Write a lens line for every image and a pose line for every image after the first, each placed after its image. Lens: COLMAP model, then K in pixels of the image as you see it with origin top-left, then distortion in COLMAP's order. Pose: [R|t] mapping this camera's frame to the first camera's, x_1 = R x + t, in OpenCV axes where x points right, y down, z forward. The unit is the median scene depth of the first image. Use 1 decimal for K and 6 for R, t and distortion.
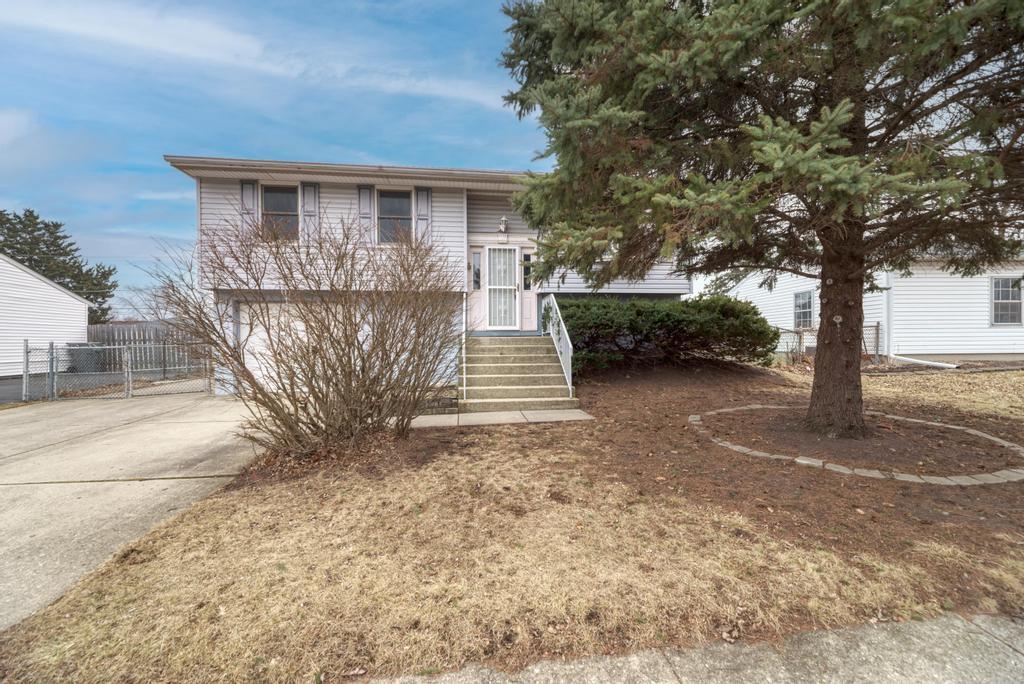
lens RADIAL K [[404.4, 0, 511.7], [0, 404.4, 343.0], [0, 0, 1]] dist [-0.000871, -0.000017]
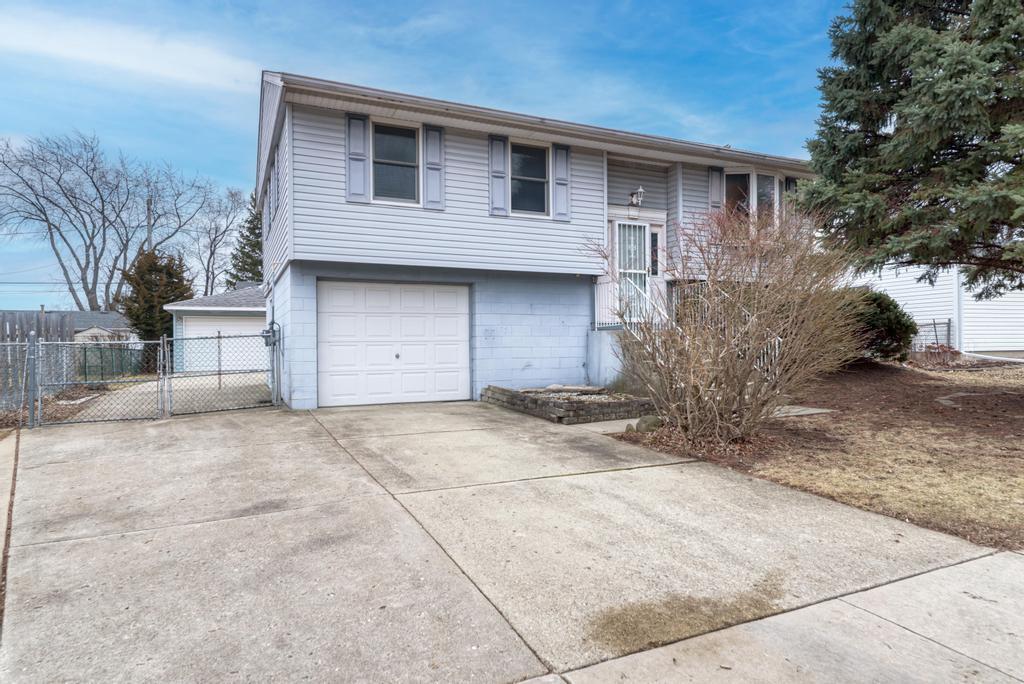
lens RADIAL K [[617.0, 0, 512.7], [0, 617.0, 345.8], [0, 0, 1]] dist [0.010209, 0.002081]
pose [[0.952659, -0.001131, 0.304038, -0.647972], [0.003478, 0.999968, -0.007178, 0.024164], [-0.304020, 0.007896, 0.952633, -0.136421]]
